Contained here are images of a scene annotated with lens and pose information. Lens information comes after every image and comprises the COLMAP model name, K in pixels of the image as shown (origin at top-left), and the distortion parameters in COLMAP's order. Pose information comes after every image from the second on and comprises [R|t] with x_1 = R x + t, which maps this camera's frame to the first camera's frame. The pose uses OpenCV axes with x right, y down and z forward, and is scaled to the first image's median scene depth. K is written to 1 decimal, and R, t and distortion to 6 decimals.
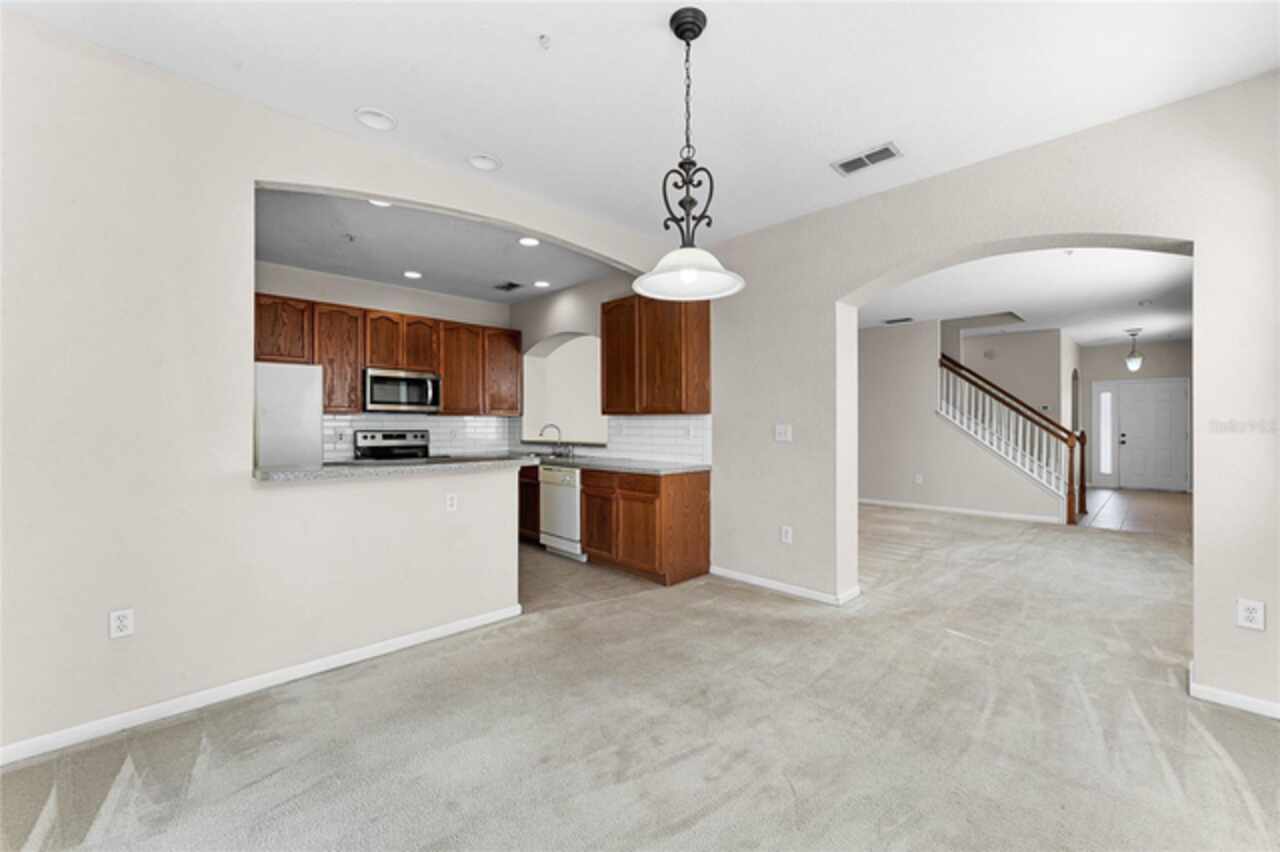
lens RADIAL K [[519.0, 0, 646.1], [0, 519.0, 424.0], [0, 0, 1]] dist [-0.004019, -0.000356]
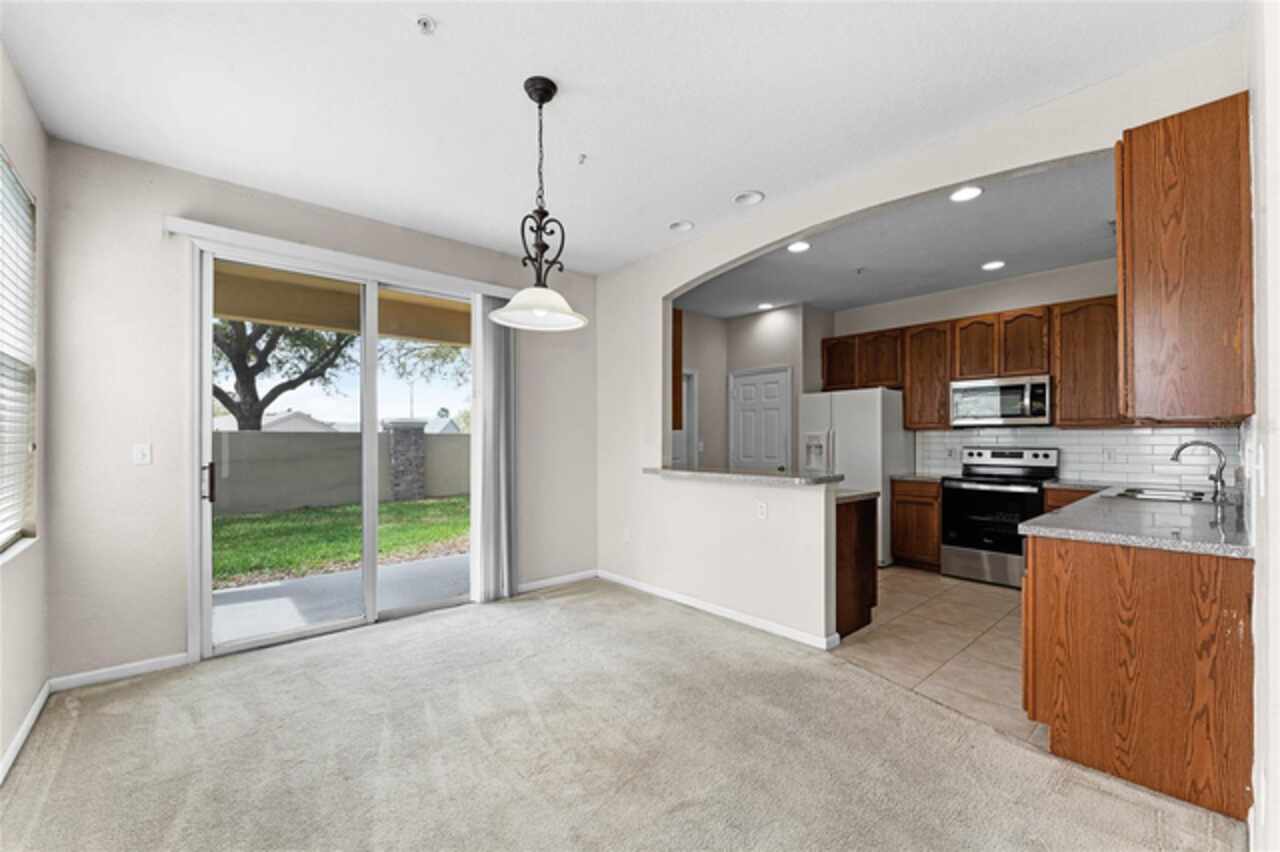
lens RADIAL K [[528.1, 0, 639.7], [0, 528.1, 438.3], [0, 0, 1]] dist [-0.002359, -0.000302]
pose [[-0.066493, -0.002605, -0.997783, 0.442264], [0.002375, 0.999993, -0.002769, -0.002098], [0.997784, -0.002554, -0.066486, 0.461409]]
